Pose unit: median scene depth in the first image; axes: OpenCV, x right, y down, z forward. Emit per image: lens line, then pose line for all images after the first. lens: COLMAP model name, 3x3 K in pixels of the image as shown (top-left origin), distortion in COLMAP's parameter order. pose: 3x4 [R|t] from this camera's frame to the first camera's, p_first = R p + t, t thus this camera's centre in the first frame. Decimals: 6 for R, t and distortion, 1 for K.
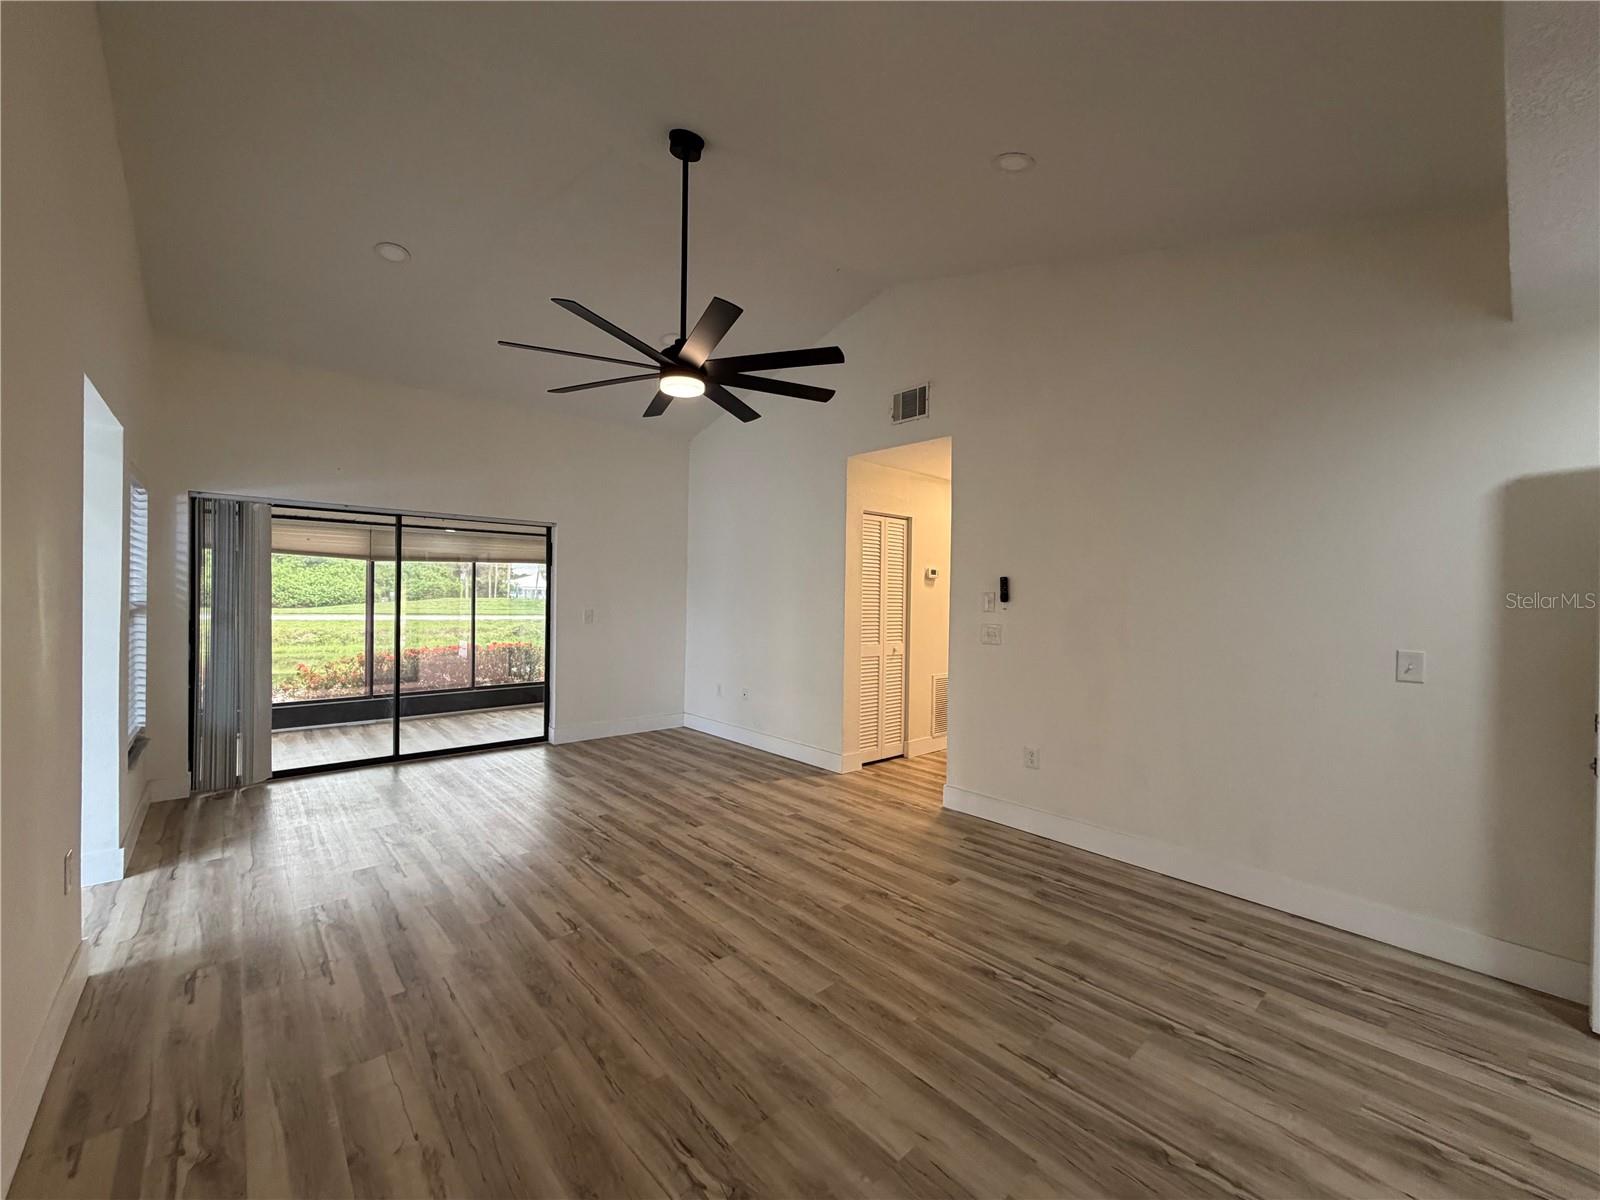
lens RADIAL K [[644.0, 0, 800.0], [0, 644.0, 600.0], [0, 0, 1]] dist [-0.000934, -0.000438]
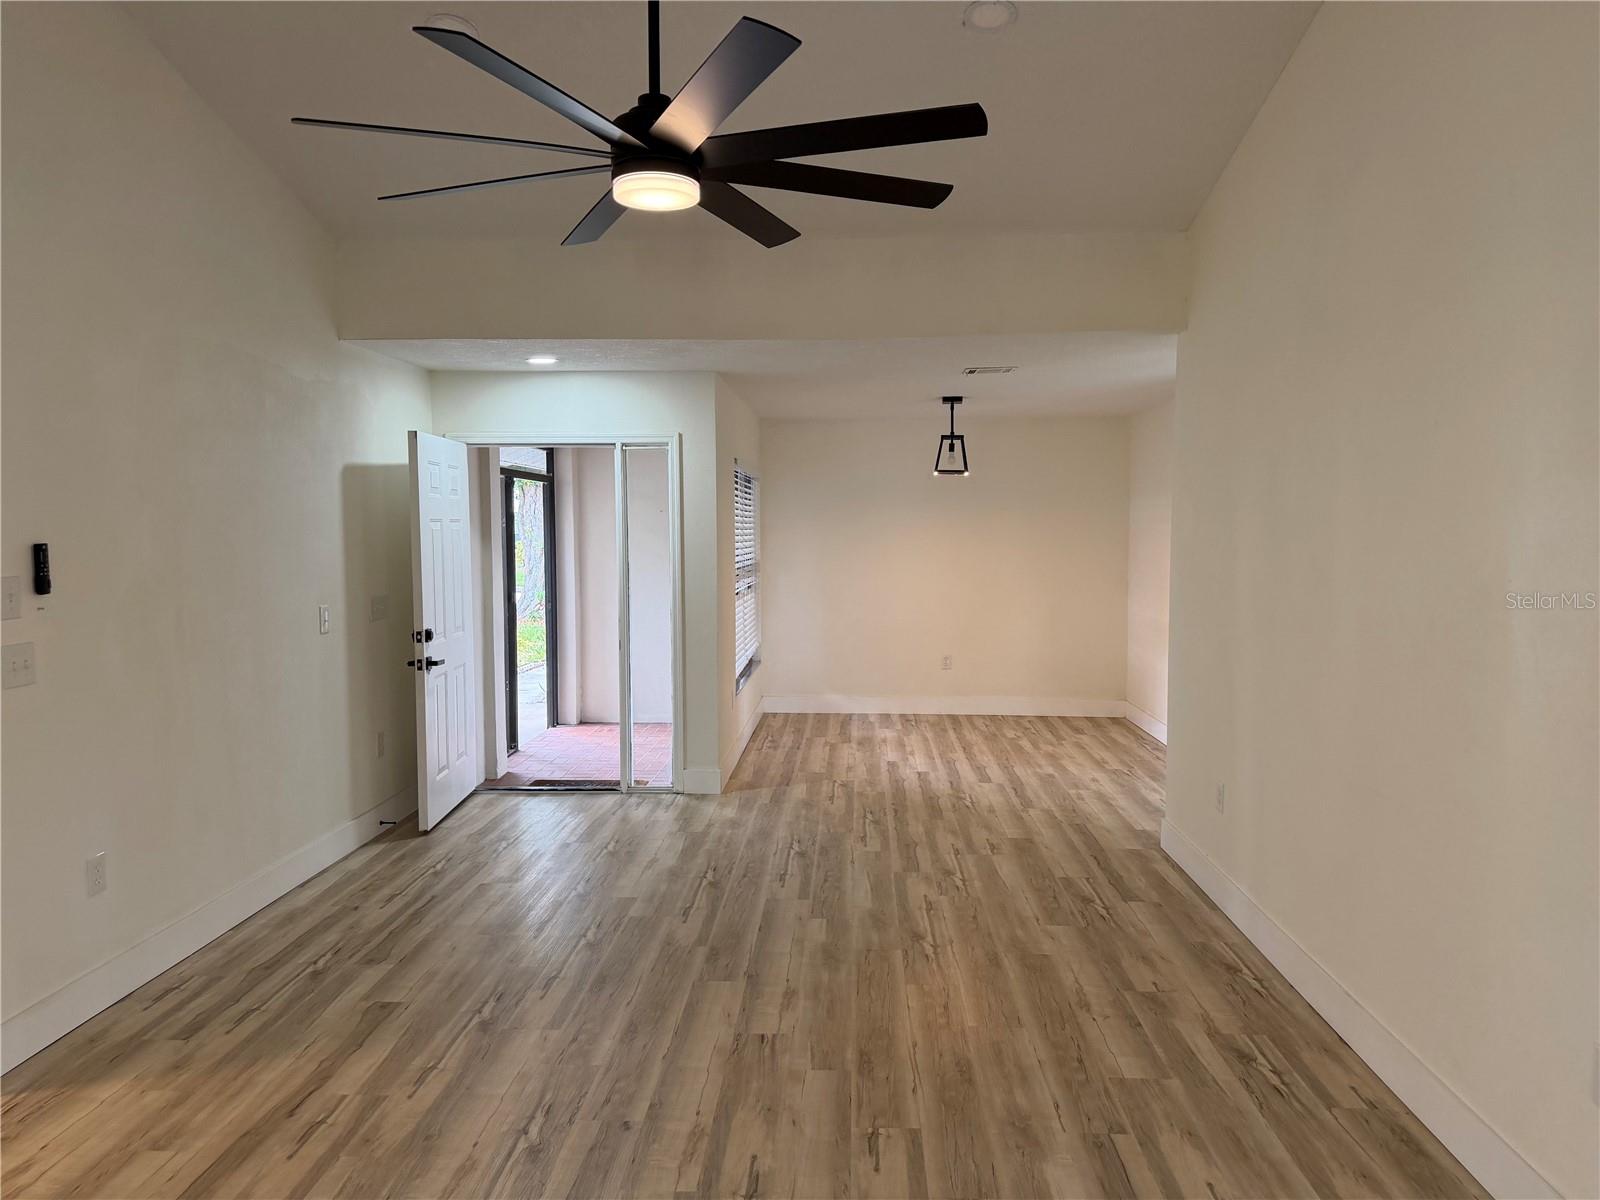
lens RADIAL K [[1133.7, 0, 791.9], [0, 1133.7, 598.9], [0, 0, 1]] dist [0.153278, -0.259219]
pose [[-0.708787, -0.061076, 0.702774, -1.011461], [-0.004836, 0.996642, 0.081737, -0.097513], [-0.705406, 0.054535, -0.706702, 1.751227]]
